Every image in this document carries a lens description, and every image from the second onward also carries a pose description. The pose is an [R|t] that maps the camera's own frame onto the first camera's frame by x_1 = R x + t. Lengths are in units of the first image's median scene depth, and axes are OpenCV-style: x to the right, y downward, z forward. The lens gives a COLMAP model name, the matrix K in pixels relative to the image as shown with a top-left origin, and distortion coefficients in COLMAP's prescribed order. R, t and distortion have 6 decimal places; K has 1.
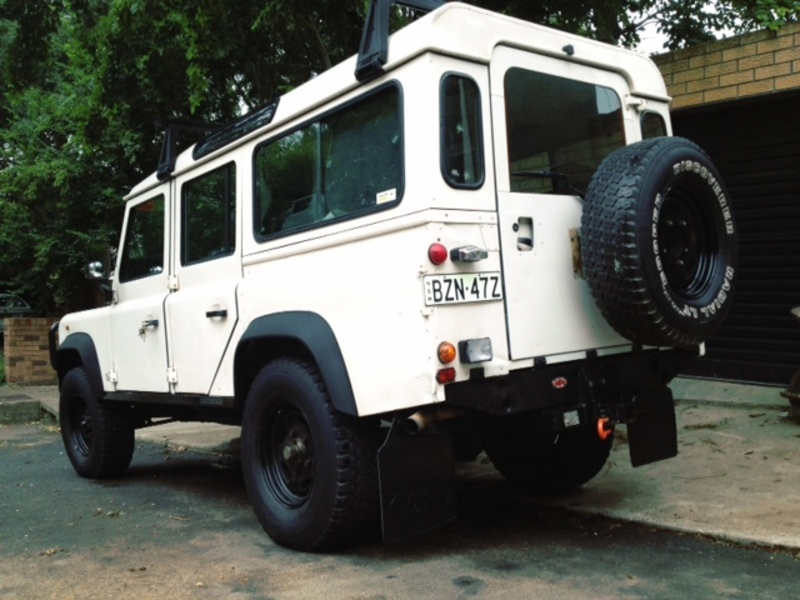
lens RADIAL K [[799.1, 0, 398.0], [0, 799.1, 303.0], [0, 0, 1]] dist [0.077807, 0.000000]
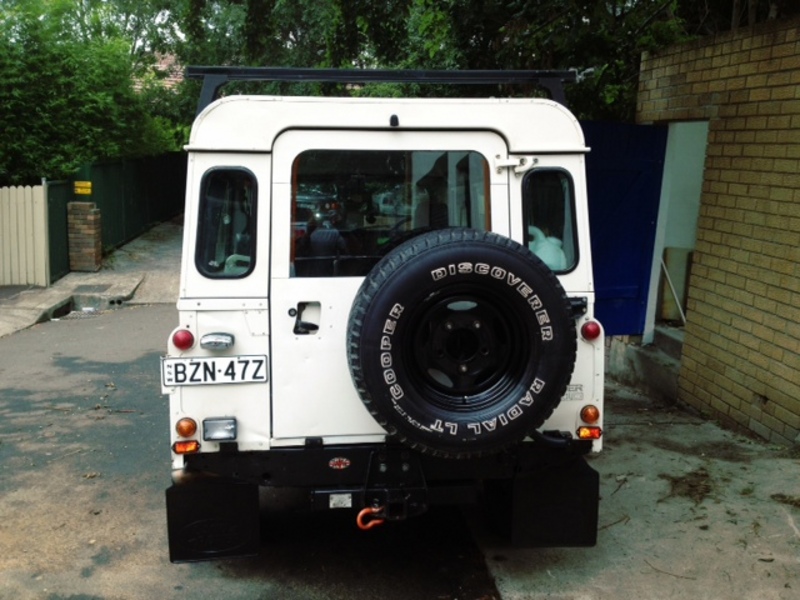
lens RADIAL K [[799.1, 0, 395.6], [0, 799.1, 297.9], [0, 0, 1]] dist [0.077807, 0.000000]
pose [[0.820719, 0.142934, -0.553163, 0.841250], [-0.047015, 0.981813, 0.183939, -0.315851], [0.569394, -0.124956, 0.812513, 0.252290]]
